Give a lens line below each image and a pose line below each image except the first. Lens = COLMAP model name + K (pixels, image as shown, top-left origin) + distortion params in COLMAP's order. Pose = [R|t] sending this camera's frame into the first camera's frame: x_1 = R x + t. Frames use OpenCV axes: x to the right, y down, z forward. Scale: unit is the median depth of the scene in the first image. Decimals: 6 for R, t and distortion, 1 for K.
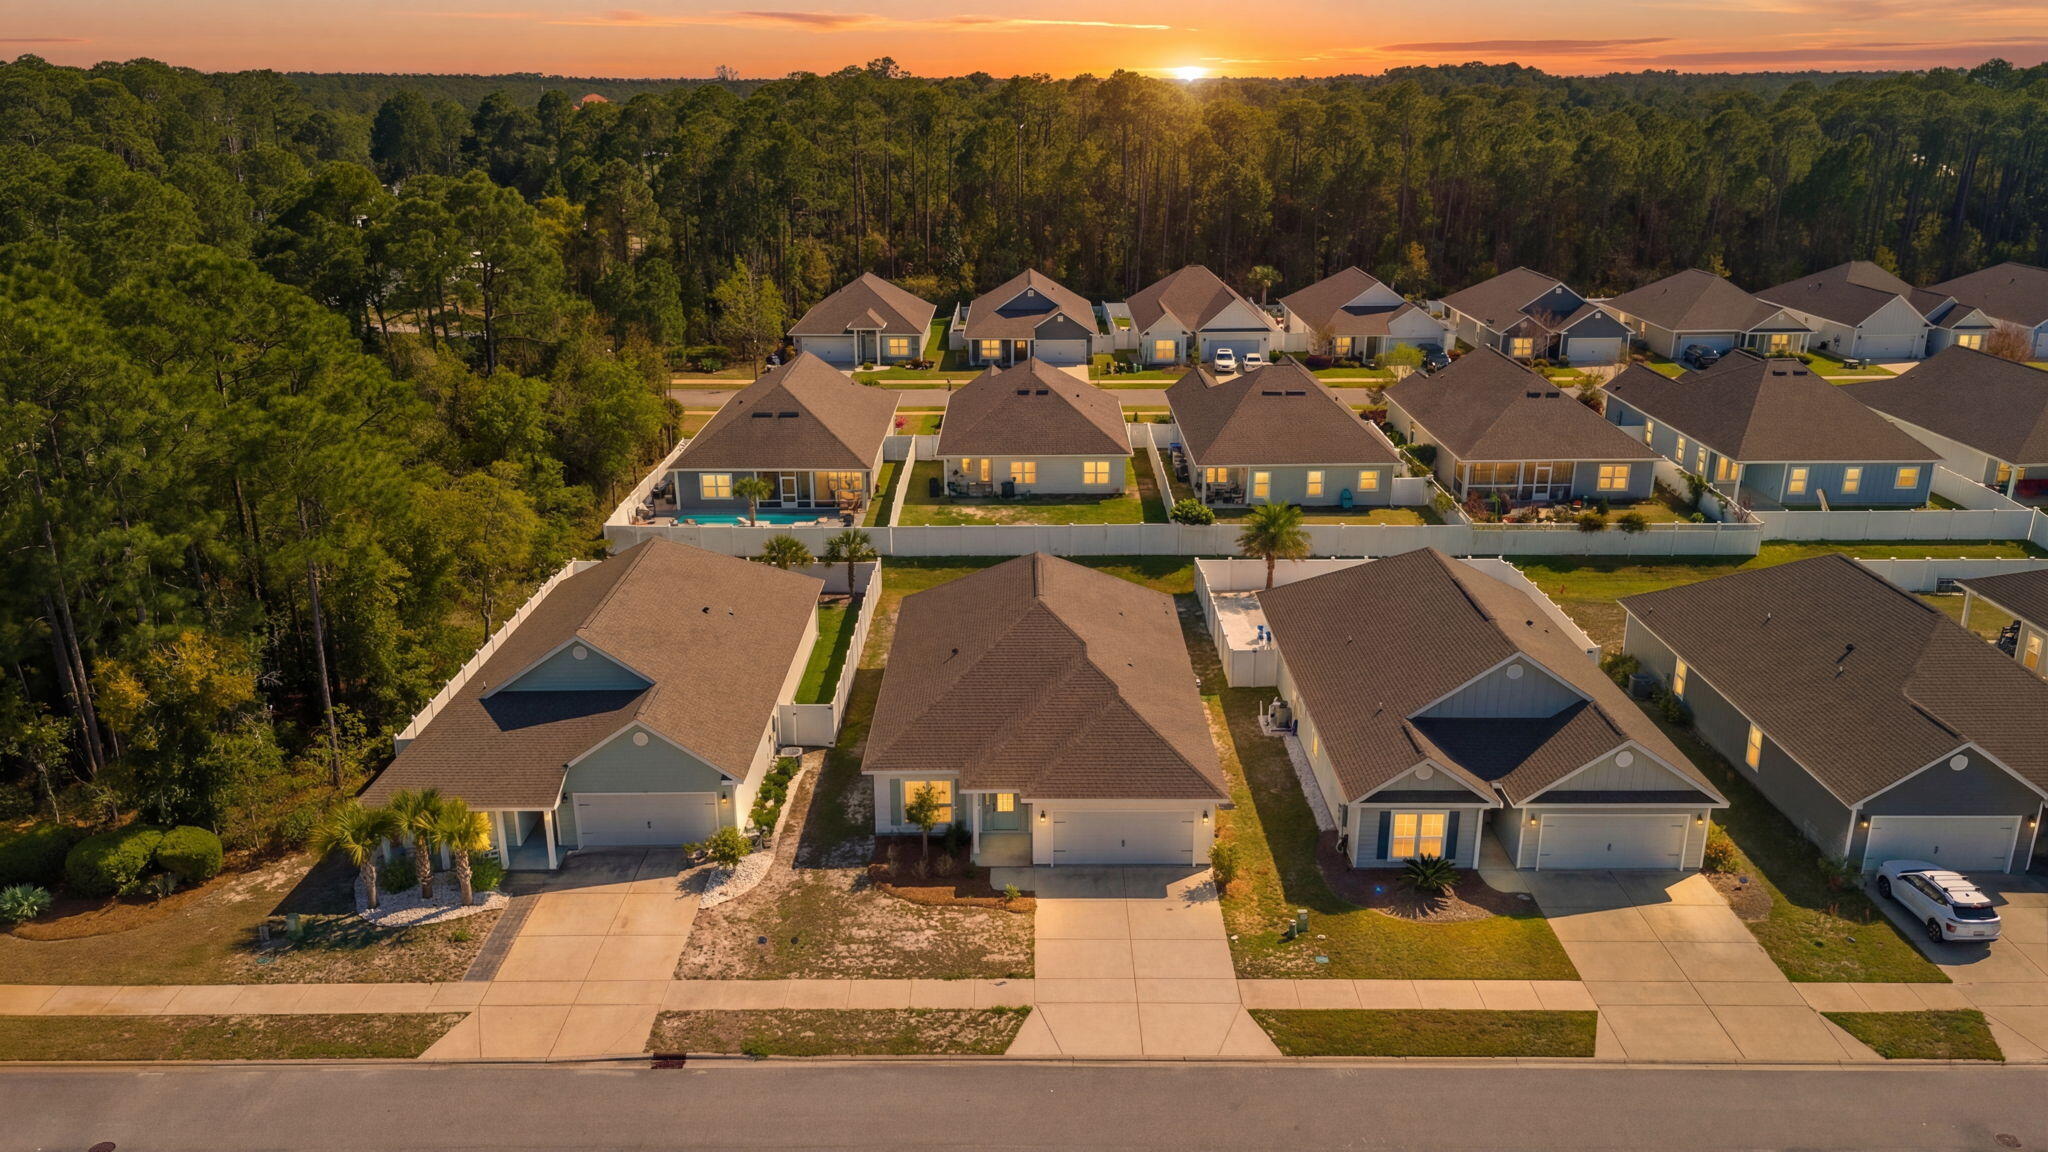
lens RADIAL K [[1470.8, 0, 972.9], [0, 1470.8, 575.6], [0, 0, 1]] dist [0.042975, -0.004366]
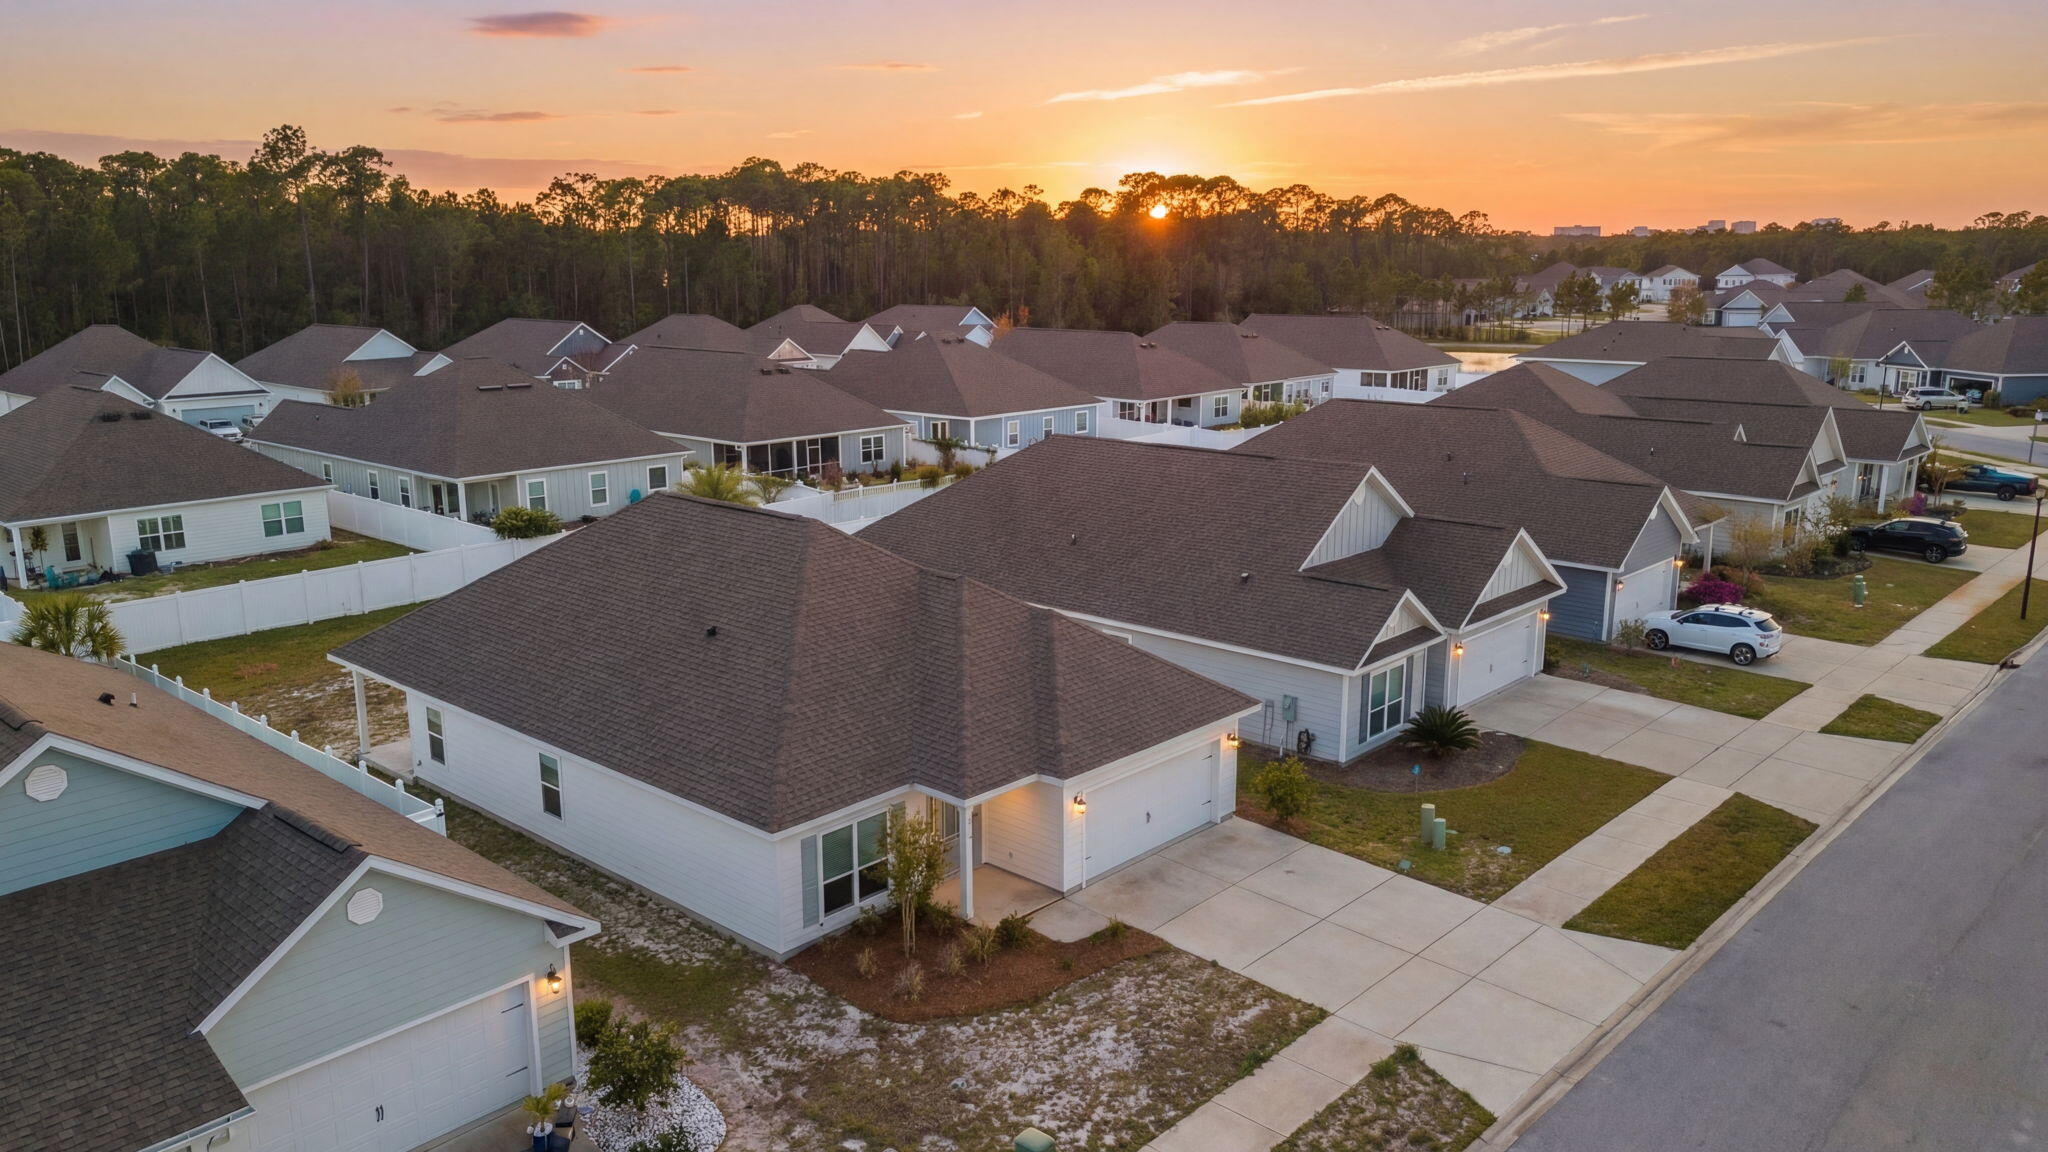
lens RADIAL K [[1555.8, 0, 1024.0], [0, 1555.8, 576.0], [0, 0, 1]] dist [0.072511, -0.078822]
pose [[0.651230, -0.150794, 0.743748, -0.419255], [0.238015, 0.971194, -0.011498, 0.076464], [-0.720589, 0.184511, 0.668361, 0.579657]]
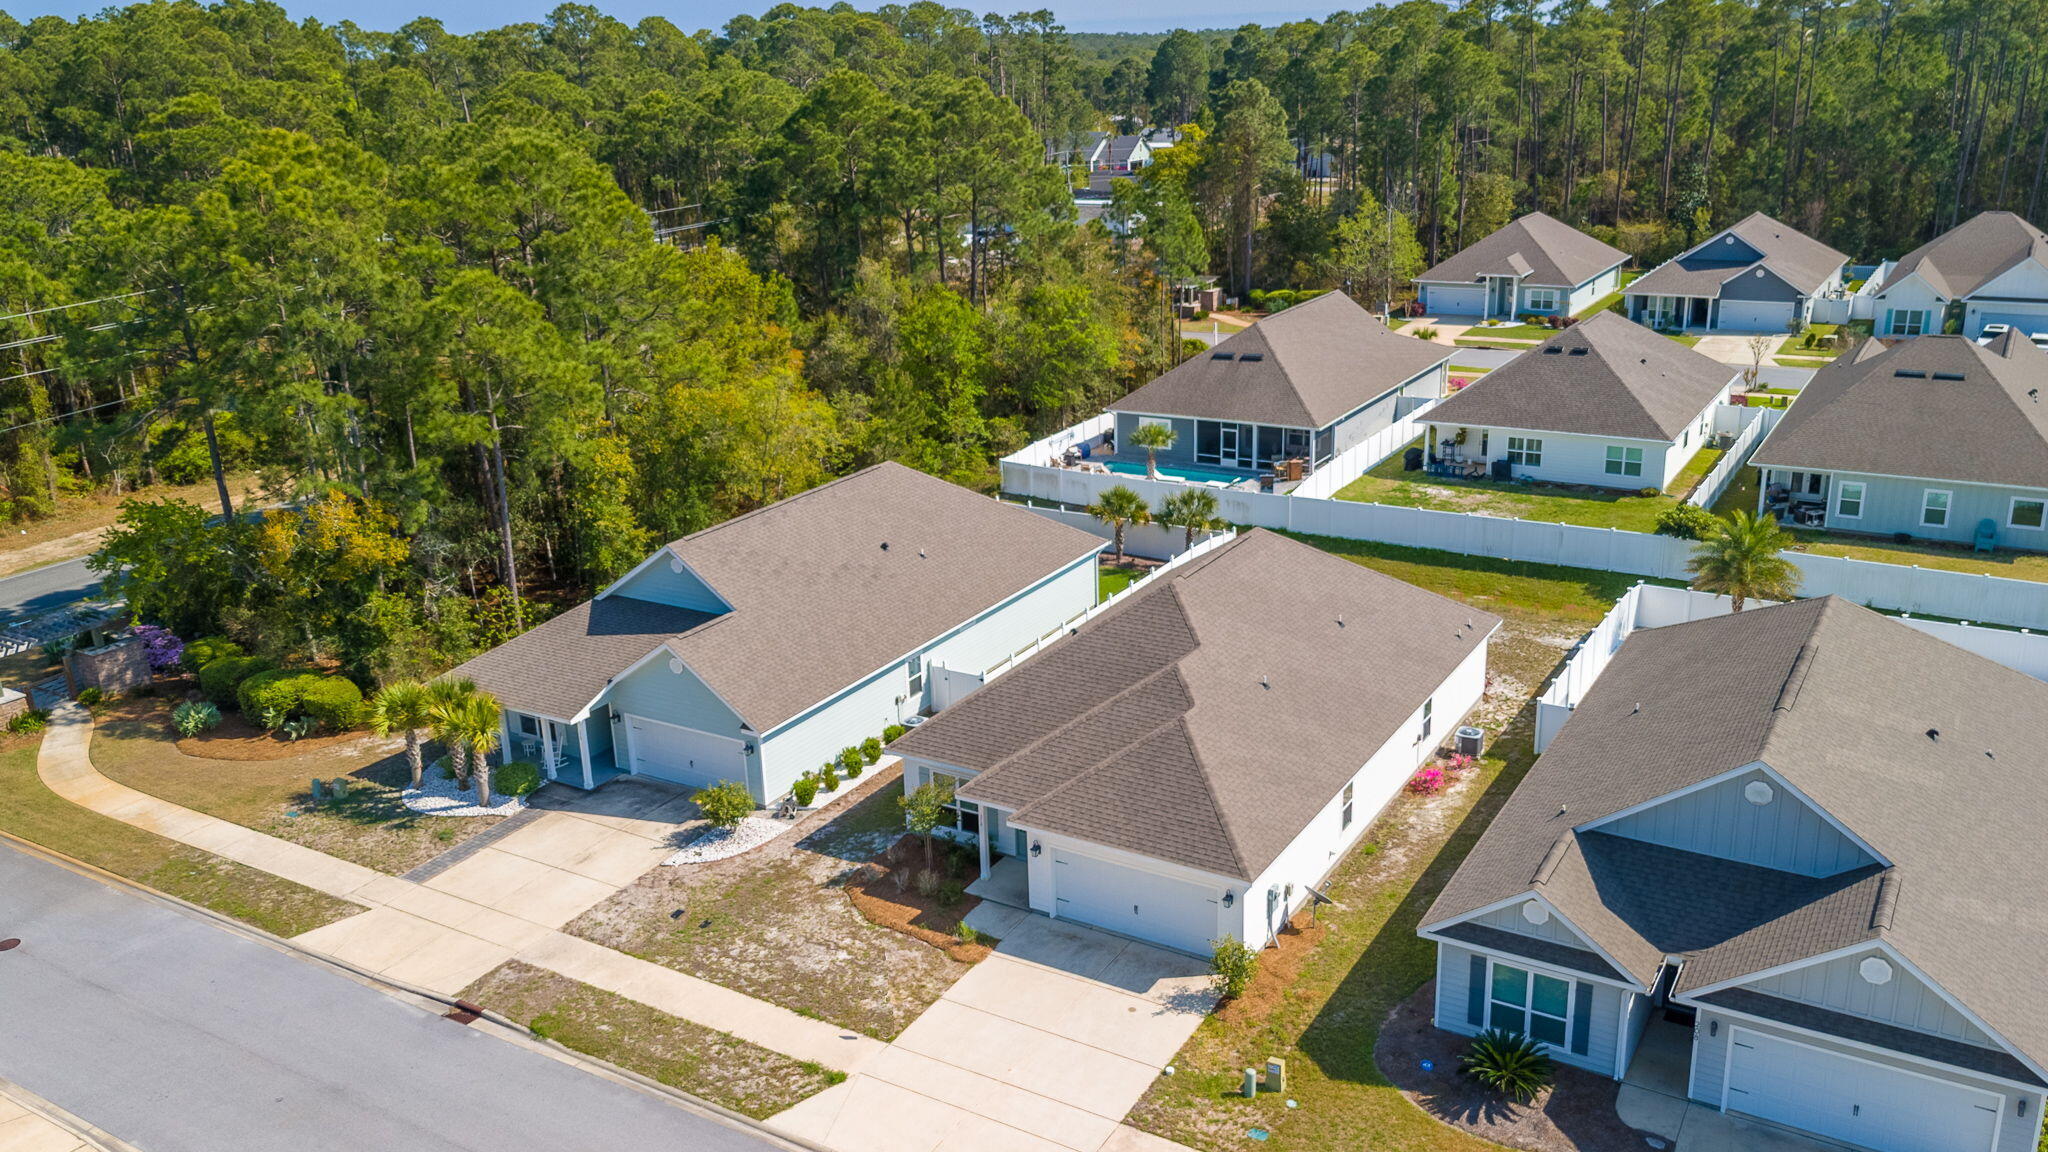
lens RADIAL K [[1555.8, 0, 1024.0], [0, 1555.8, 576.0], [0, 0, 1]] dist [0.072511, -0.078822]
pose [[0.864554, 0.137244, -0.483436, 0.421301], [-0.130839, 0.990282, 0.047148, -0.017287], [0.485209, 0.022490, 0.874109, 0.275408]]
